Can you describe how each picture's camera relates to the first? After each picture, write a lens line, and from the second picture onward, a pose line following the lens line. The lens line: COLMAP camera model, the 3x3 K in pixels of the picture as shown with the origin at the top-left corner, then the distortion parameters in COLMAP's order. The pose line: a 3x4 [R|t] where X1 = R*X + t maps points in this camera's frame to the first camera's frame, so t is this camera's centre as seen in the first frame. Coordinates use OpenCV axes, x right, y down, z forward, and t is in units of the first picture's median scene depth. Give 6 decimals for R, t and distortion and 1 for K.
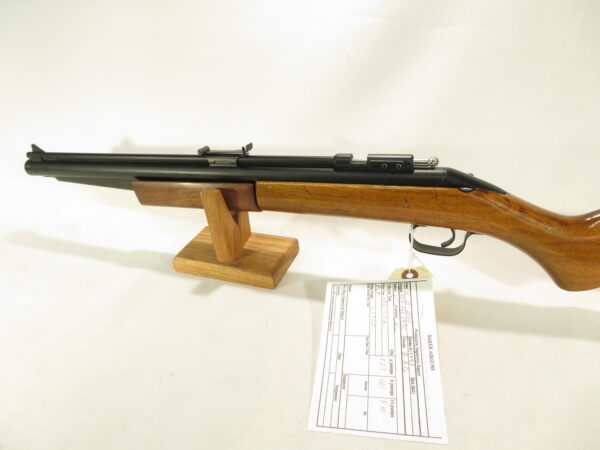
lens RADIAL K [[431.8, 0, 298.7], [0, 431.8, 225.6], [0, 0, 1]] dist [-0.011186, 0.003102]
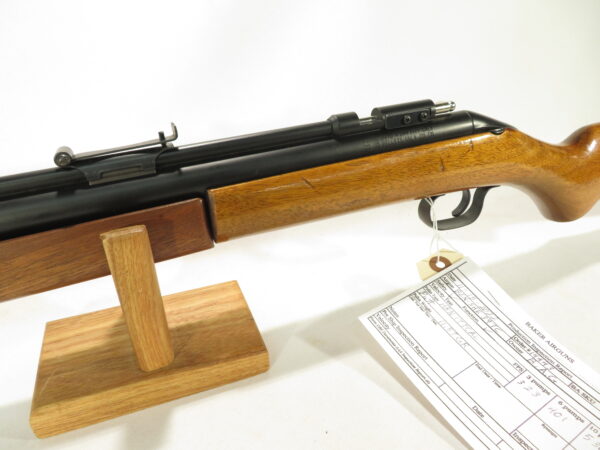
lens RADIAL K [[431.8, 0, 302.0], [0, 431.8, 225.3], [0, 0, 1]] dist [-0.011186, 0.003102]
pose [[0.741369, -0.263238, 0.617315, -0.366486], [0.298622, 0.953172, 0.047823, -0.056791], [-0.600996, 0.148889, 0.785261, 0.551323]]
